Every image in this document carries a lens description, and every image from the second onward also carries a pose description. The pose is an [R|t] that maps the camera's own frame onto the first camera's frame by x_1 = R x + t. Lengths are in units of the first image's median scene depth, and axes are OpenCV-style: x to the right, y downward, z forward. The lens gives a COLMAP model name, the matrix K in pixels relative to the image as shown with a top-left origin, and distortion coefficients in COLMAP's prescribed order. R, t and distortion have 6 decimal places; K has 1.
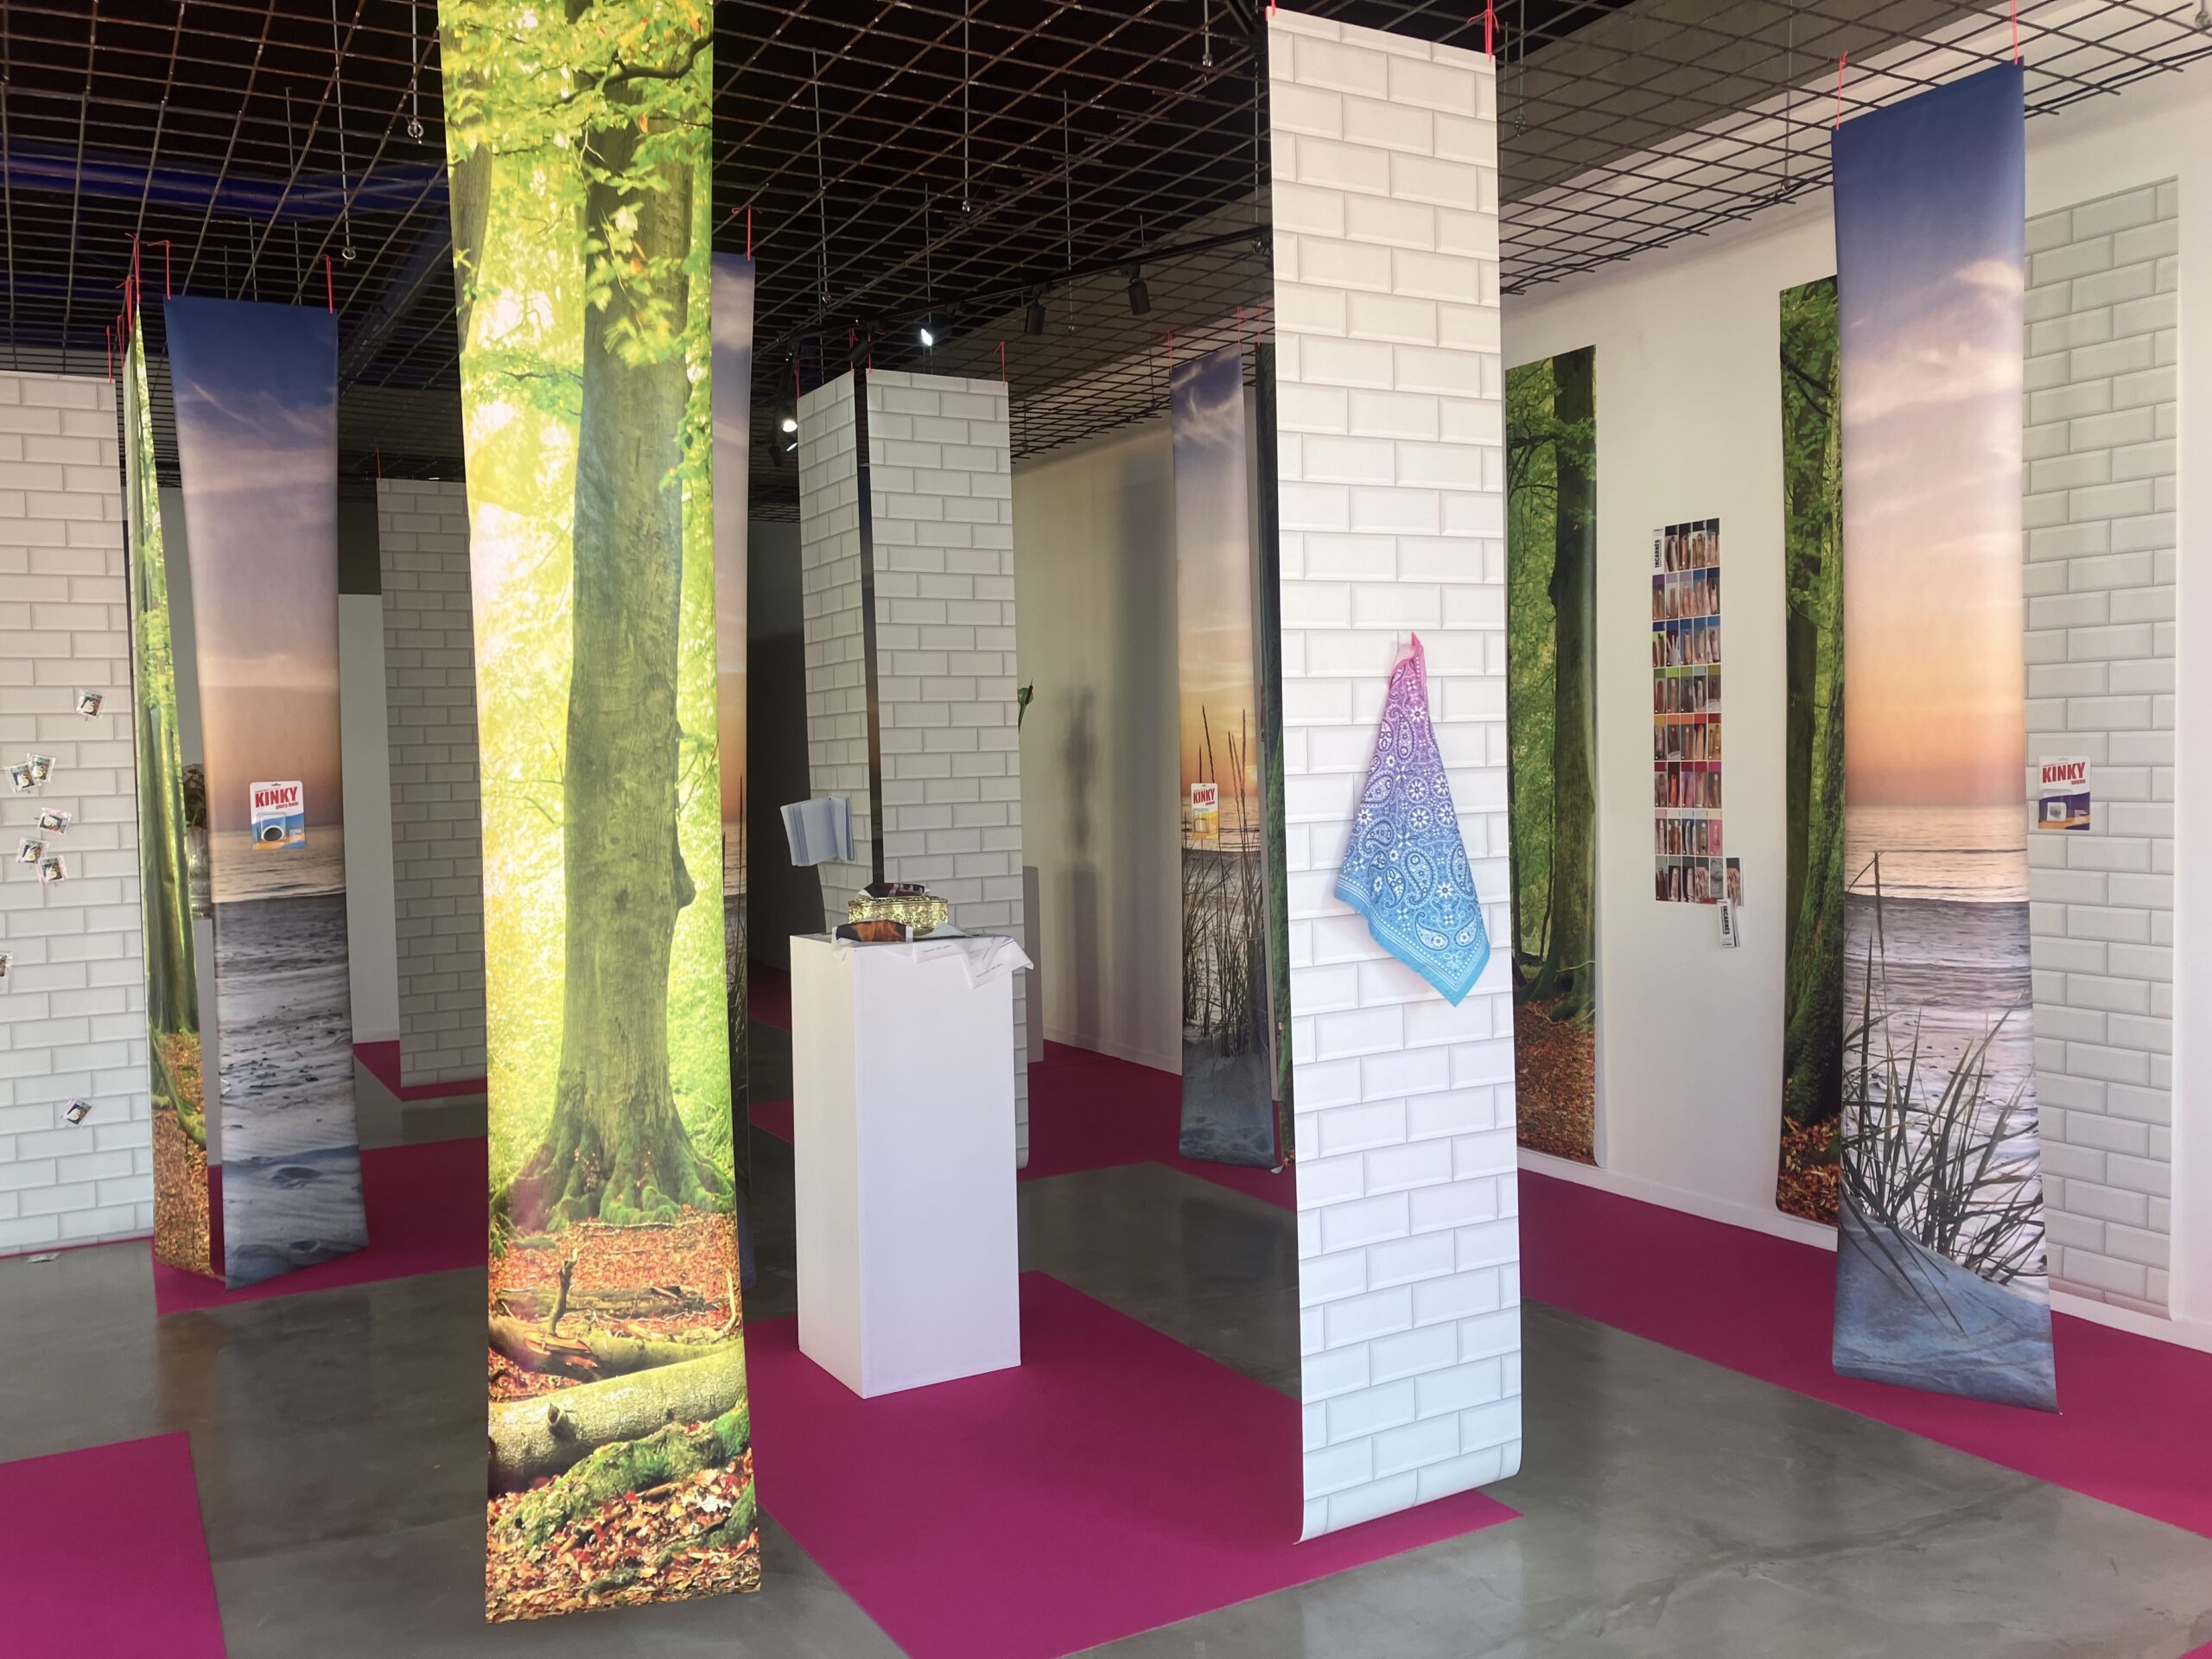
lens RADIAL K [[1783.4, 0, 1106.0], [0, 1783.4, 821.5], [0, 0, 1]] dist [0.008127, -0.013011]
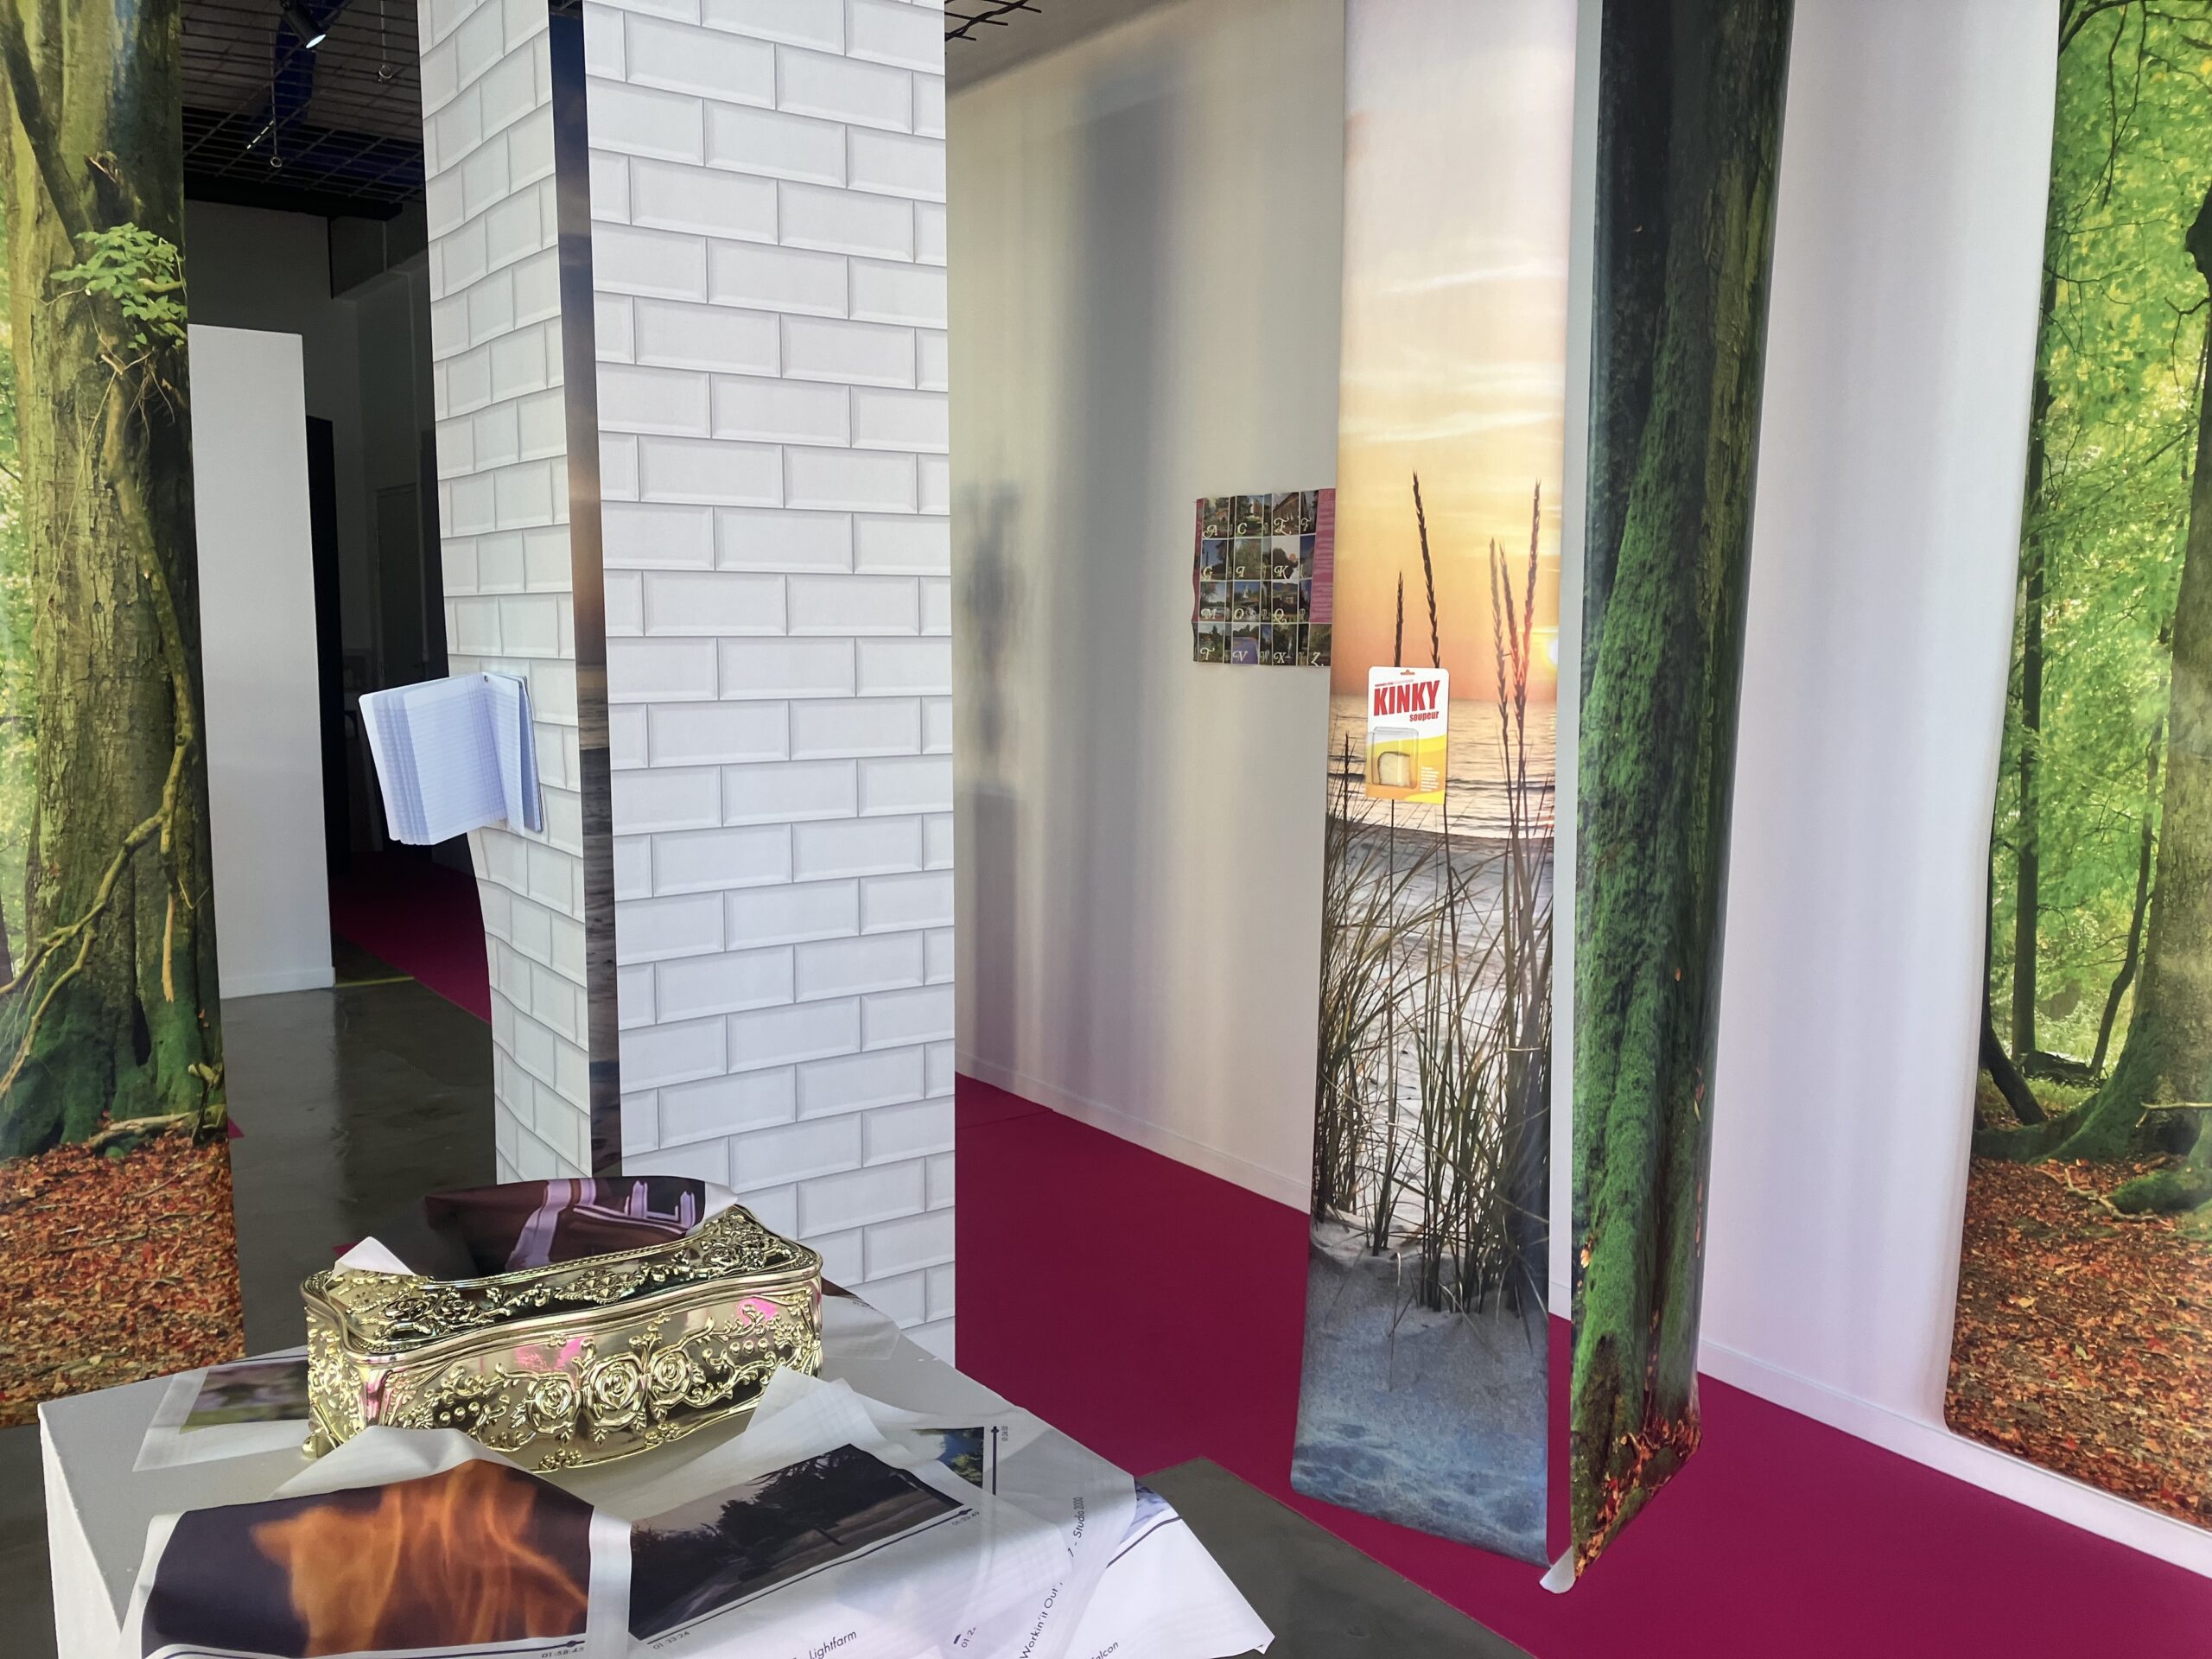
lens RADIAL K [[1783.4, 0, 1107.0], [0, 1783.4, 849.6], [0, 0, 1]] dist [0.008127, -0.013011]
pose [[0.993870, 0.014738, 0.109573, -0.058660], [-0.025091, 0.995282, 0.093721, -0.016316], [-0.107675, -0.095896, 0.989551, 0.591314]]
